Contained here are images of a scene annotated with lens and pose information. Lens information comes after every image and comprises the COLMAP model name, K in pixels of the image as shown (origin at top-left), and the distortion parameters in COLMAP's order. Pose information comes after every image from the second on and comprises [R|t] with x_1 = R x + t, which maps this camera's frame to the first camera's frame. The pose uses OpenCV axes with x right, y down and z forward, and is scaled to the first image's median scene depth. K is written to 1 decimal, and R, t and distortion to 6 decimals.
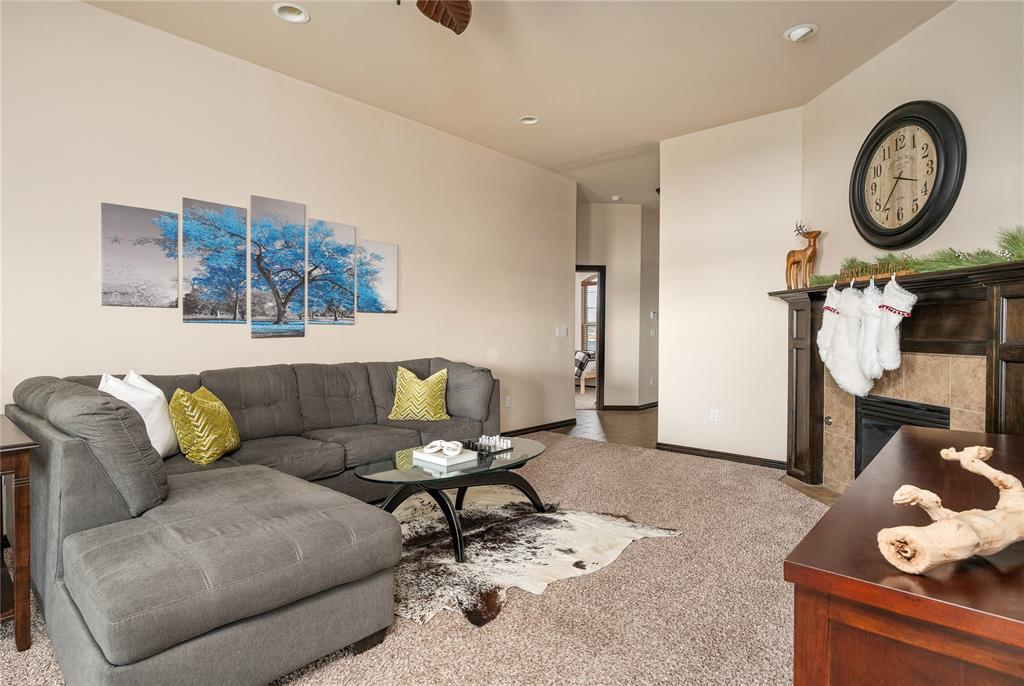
lens RADIAL K [[546.1, 0, 512.0], [0, 546.1, 343.0], [0, 0, 1]] dist [-0.023776, -0.000220]
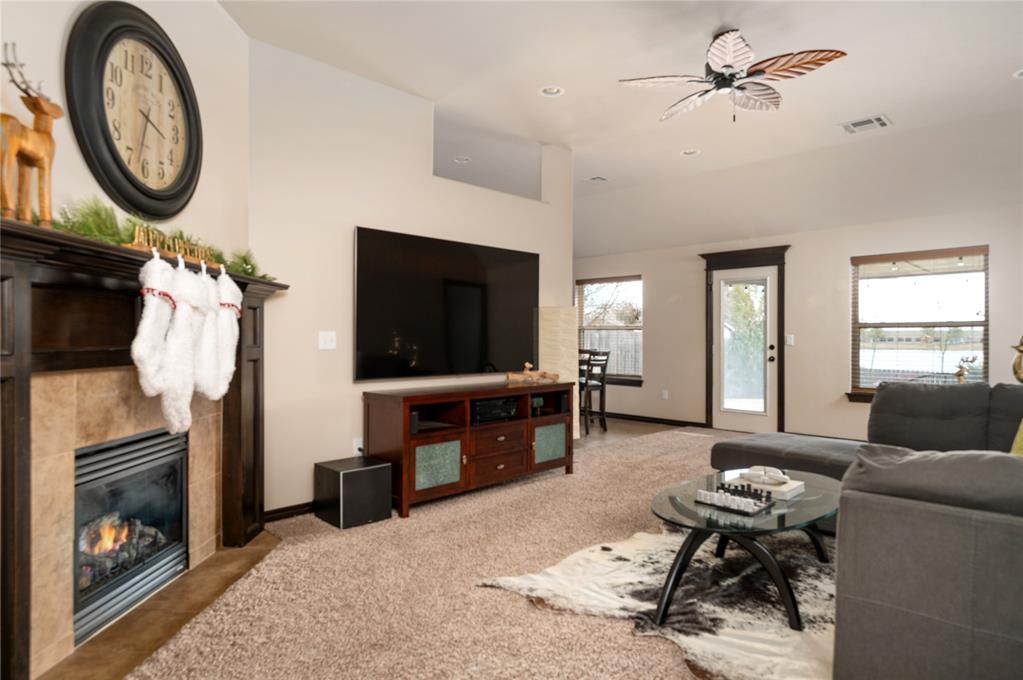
lens RADIAL K [[580.1, 0, 511.5], [0, 580.1, 340.0], [0, 0, 1]] dist [-0.001555, 0.001032]
pose [[-0.997067, -0.007829, 0.076132, 0.078494], [-0.005822, 0.999631, 0.026542, -0.016253], [-0.076312, 0.026021, -0.996744, 0.740245]]
